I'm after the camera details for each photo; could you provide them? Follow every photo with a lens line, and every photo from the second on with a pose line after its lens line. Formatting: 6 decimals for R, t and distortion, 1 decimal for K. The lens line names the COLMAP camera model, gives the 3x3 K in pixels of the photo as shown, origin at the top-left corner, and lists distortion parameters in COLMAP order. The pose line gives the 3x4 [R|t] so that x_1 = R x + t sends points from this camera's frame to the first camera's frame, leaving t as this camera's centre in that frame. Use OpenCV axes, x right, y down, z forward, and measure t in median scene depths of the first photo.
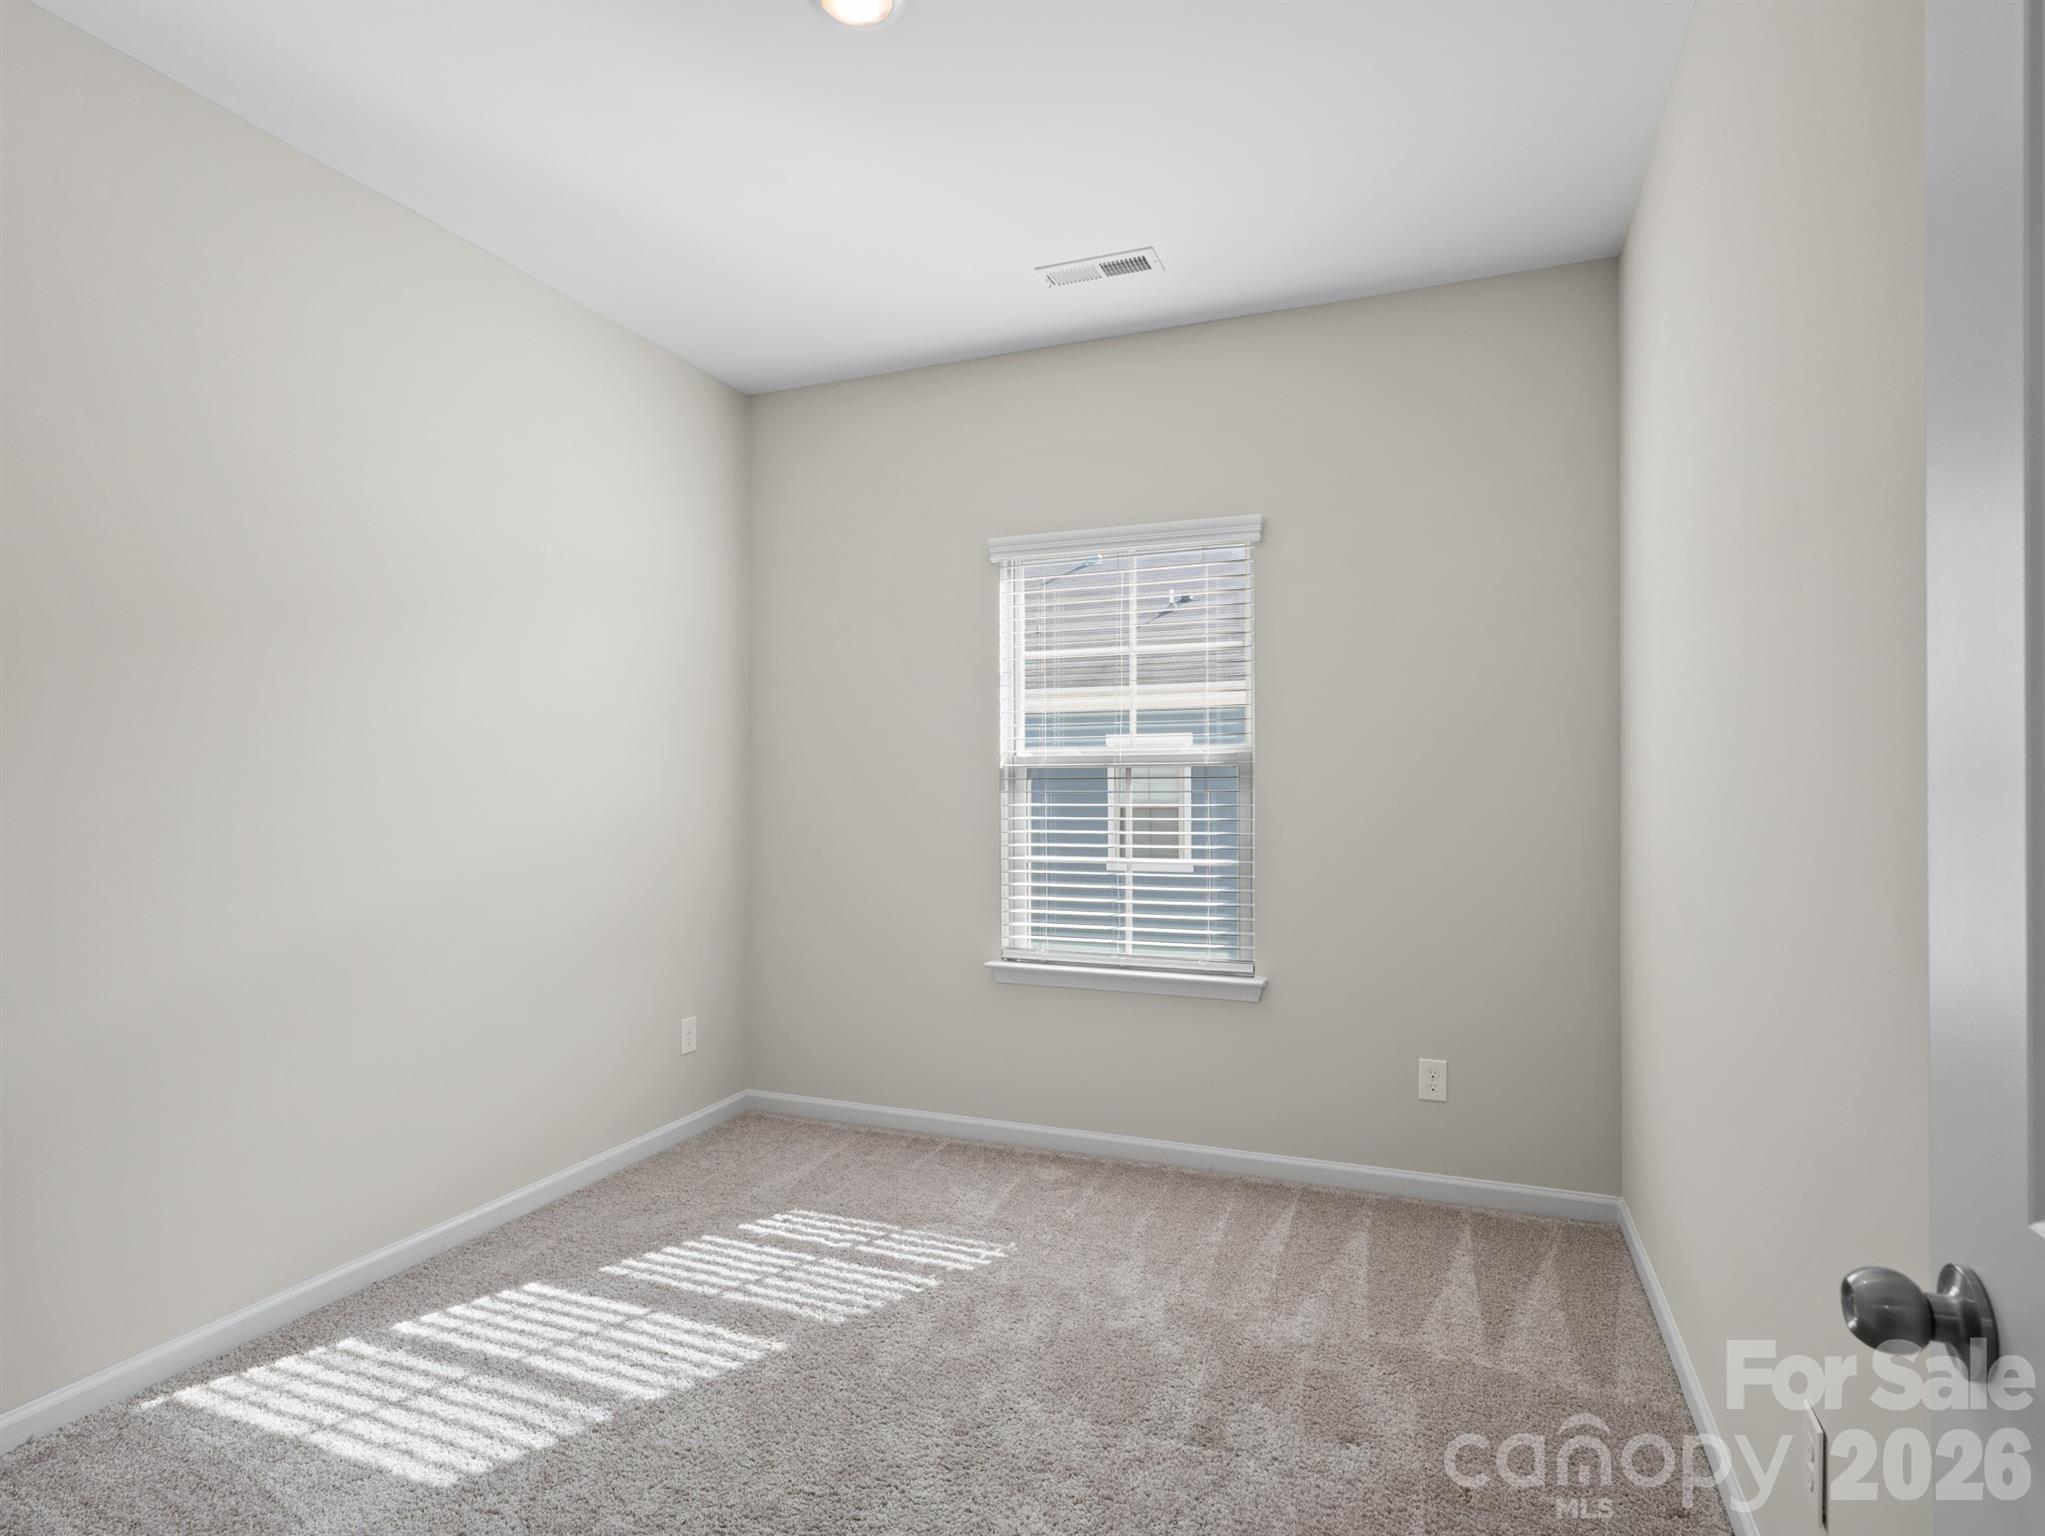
lens RADIAL K [[1072.8, 0, 1010.8], [0, 1072.8, 777.5], [0, 0, 1]] dist [-0.009089, 0.008088]
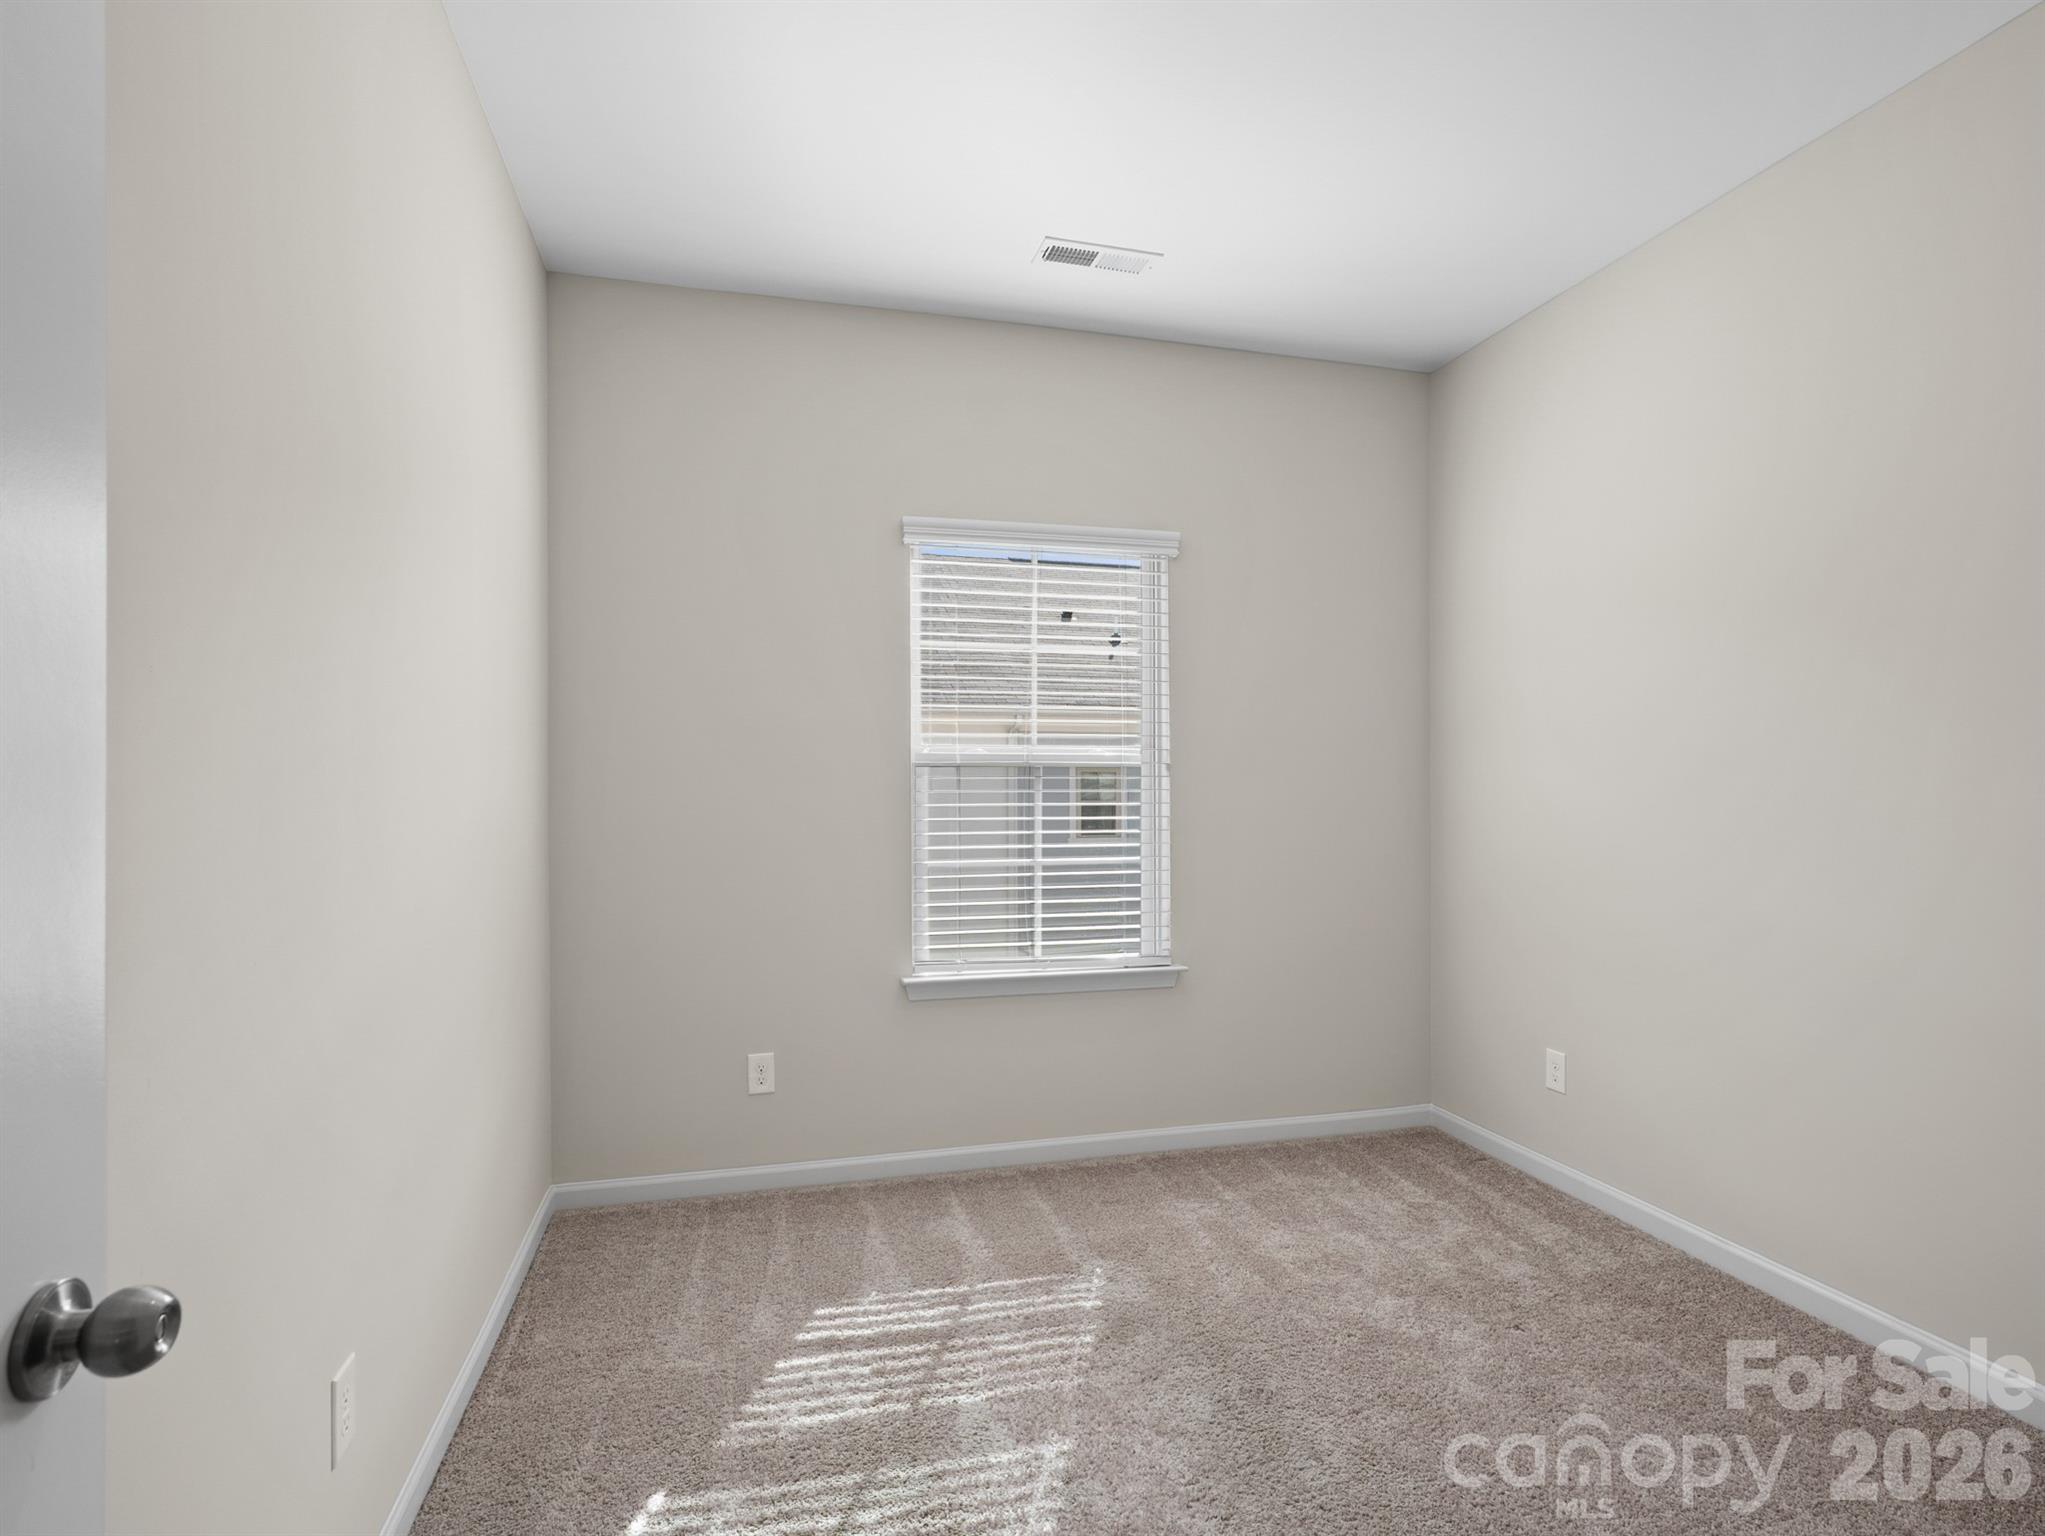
lens RADIAL K [[1072.8, 0, 1016.1], [0, 1072.8, 762.5], [0, 0, 1]] dist [-0.009089, 0.008088]
pose [[0.805330, 0.010221, 0.592739, -0.493633], [0.001068, 0.999825, -0.018692, 0.005360], [-0.592826, 0.015686, 0.805178, 0.212373]]
